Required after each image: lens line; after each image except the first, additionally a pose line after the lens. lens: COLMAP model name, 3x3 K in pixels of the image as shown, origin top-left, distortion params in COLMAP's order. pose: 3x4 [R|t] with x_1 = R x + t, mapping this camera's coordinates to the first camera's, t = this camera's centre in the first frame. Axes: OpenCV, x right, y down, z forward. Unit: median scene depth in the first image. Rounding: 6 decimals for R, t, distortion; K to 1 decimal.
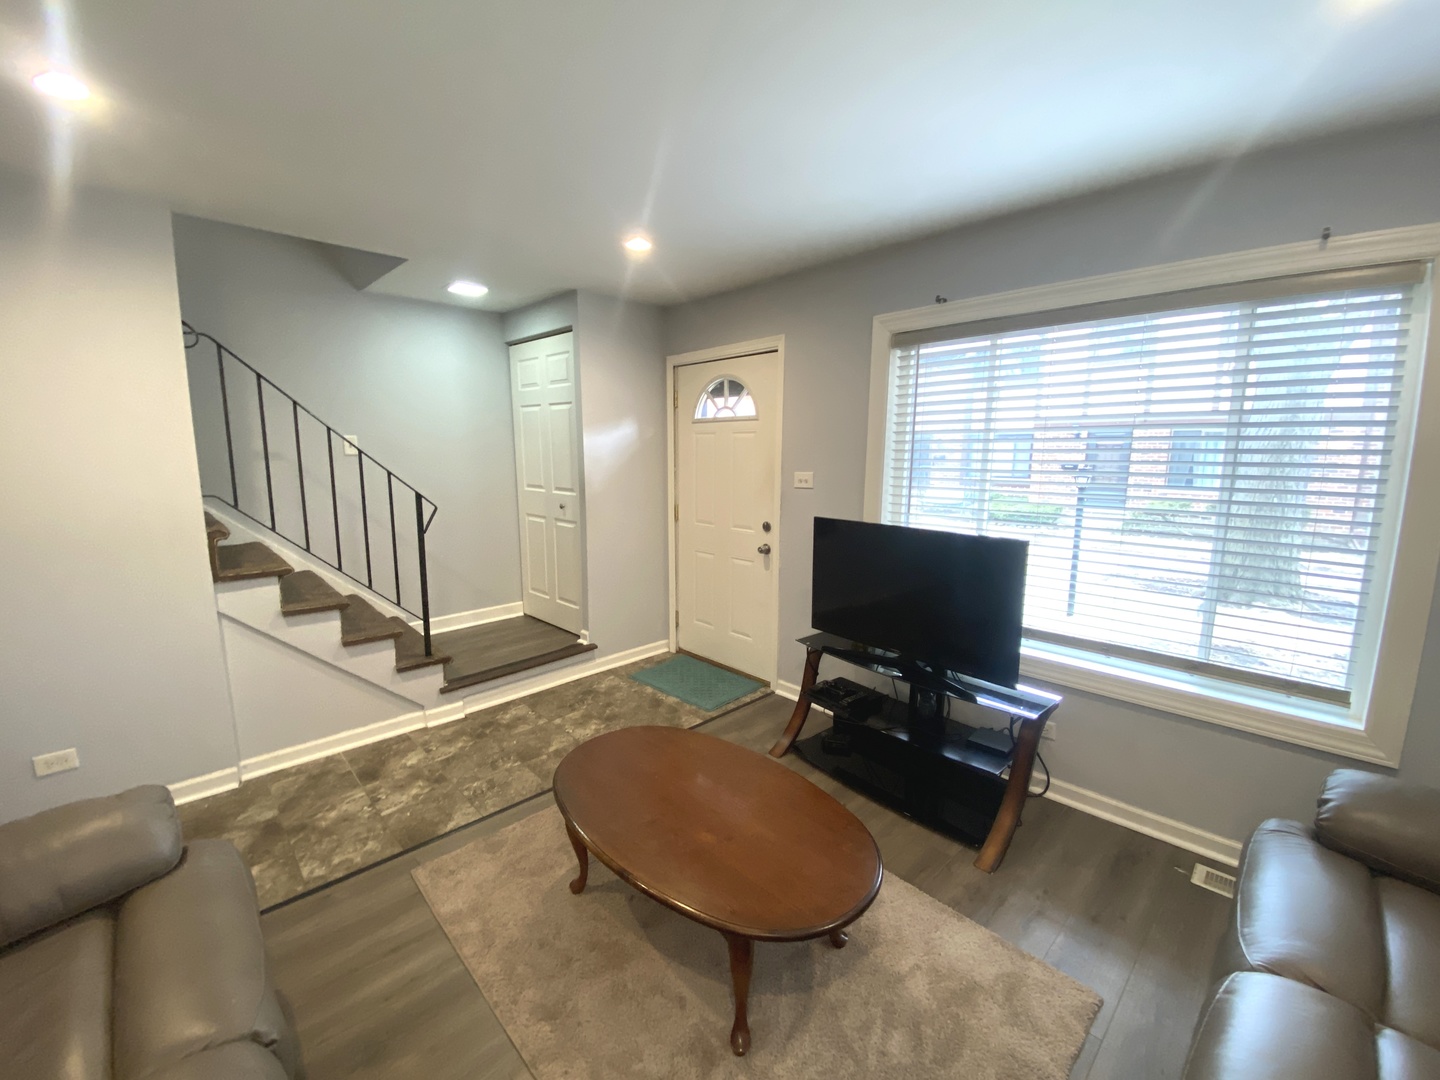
lens RADIAL K [[577.2, 0, 715.9], [0, 577.2, 539.1], [0, 0, 1]] dist [0.031965, -0.027416]
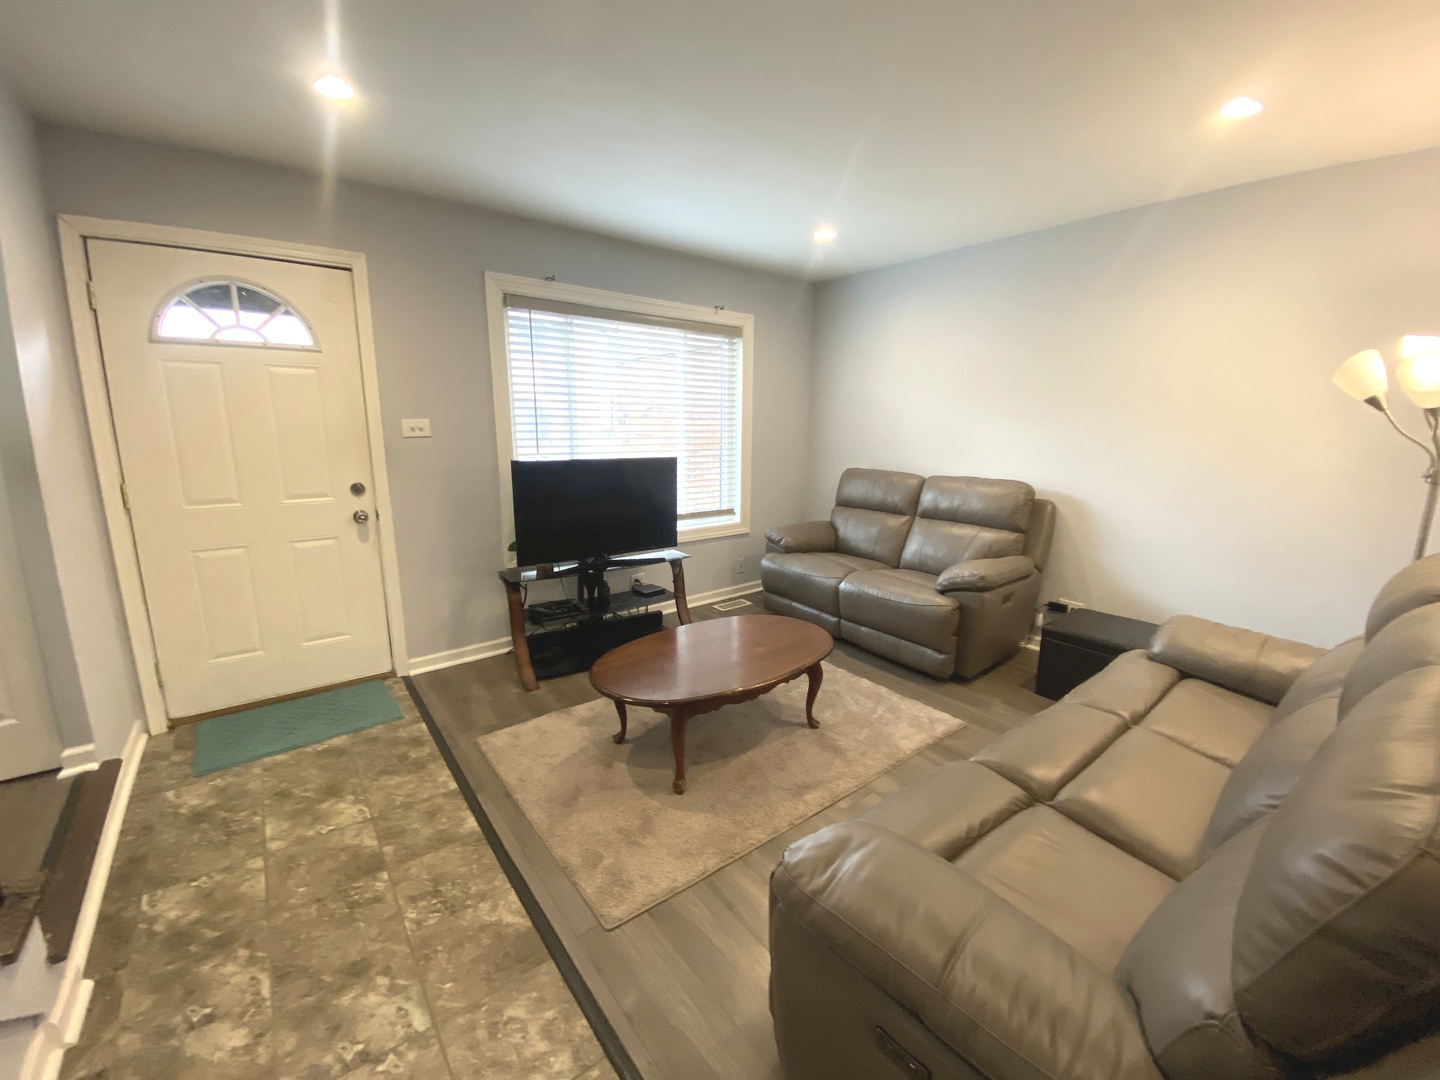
lens RADIAL K [[577.2, 0, 715.9], [0, 577.2, 539.1], [0, 0, 1]] dist [0.031965, -0.027416]
pose [[0.104577, -0.190920, 0.976019, -0.726885], [0.149967, 0.973206, 0.174301, -0.021436], [-0.983145, 0.128143, 0.130406, 0.441047]]
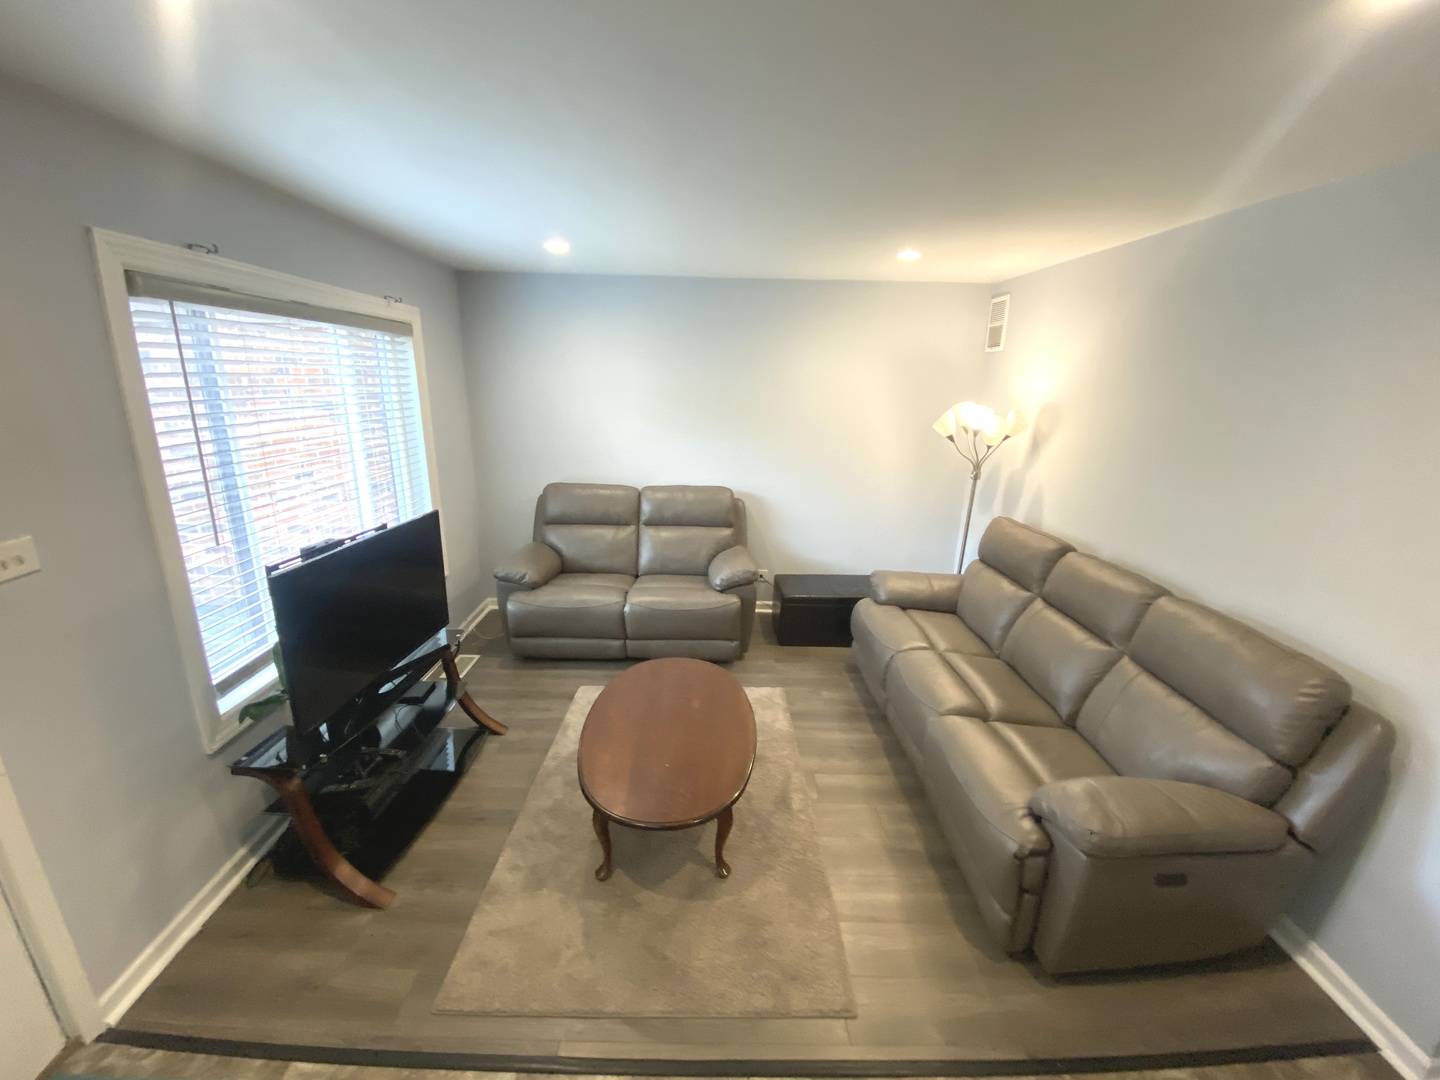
lens RADIAL K [[577.2, 0, 715.9], [0, 577.2, 539.1], [0, 0, 1]] dist [0.031965, -0.027416]
pose [[-0.724557, -0.185996, 0.663643, -0.496893], [0.095993, 0.926279, 0.364407, -0.219107], [-0.682497, 0.327738, -0.653288, 0.916188]]
